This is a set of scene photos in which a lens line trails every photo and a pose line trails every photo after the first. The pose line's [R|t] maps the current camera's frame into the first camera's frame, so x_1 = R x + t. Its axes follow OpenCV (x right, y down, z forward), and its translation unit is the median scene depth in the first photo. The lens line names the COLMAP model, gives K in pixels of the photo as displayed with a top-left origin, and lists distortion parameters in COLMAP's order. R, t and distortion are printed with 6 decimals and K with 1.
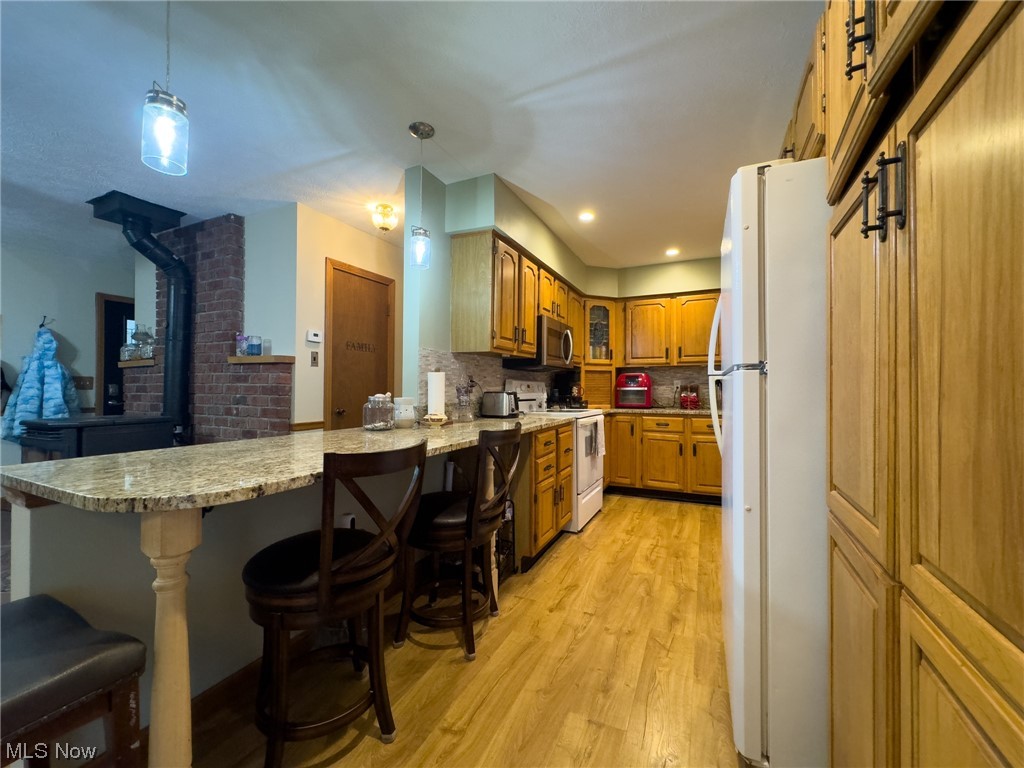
lens RADIAL K [[407.5, 0, 511.5], [0, 407.5, 384.6], [0, 0, 1]] dist [-0.001426, 0.000094]
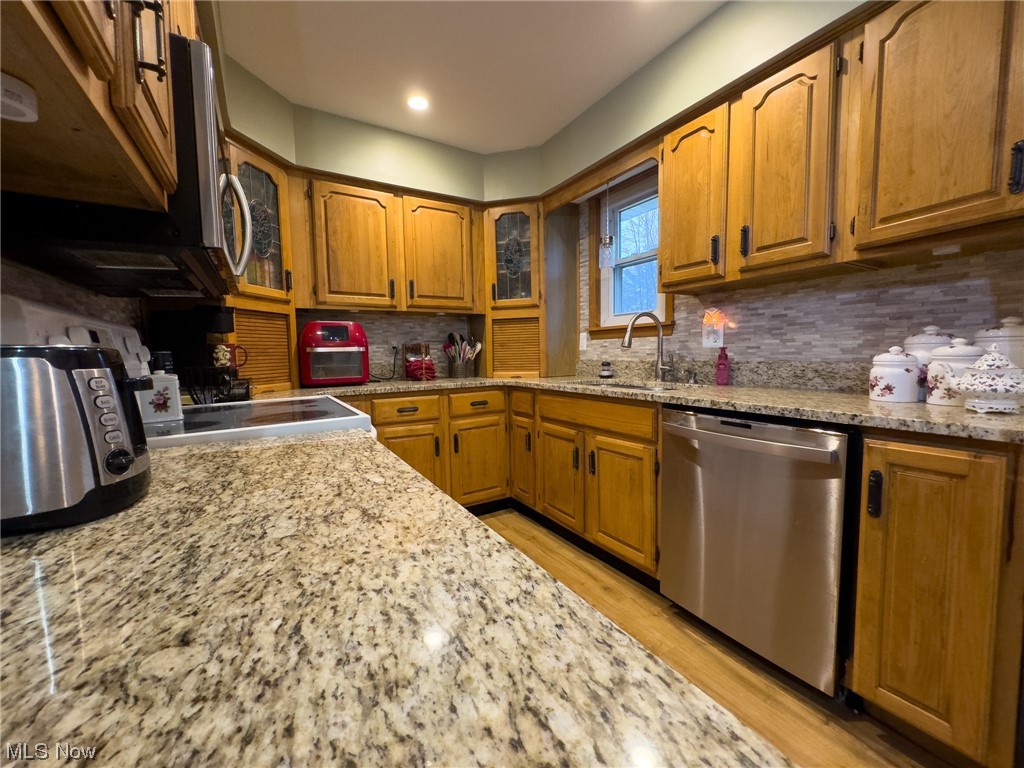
lens RADIAL K [[407.5, 0, 510.2], [0, 407.5, 381.7], [0, 0, 1]] dist [-0.001426, 0.000094]
pose [[0.542826, -0.068842, 0.837019, -0.017035], [0.015472, 0.997285, 0.071989, 0.009988], [-0.839703, -0.026127, 0.542417, 0.306531]]
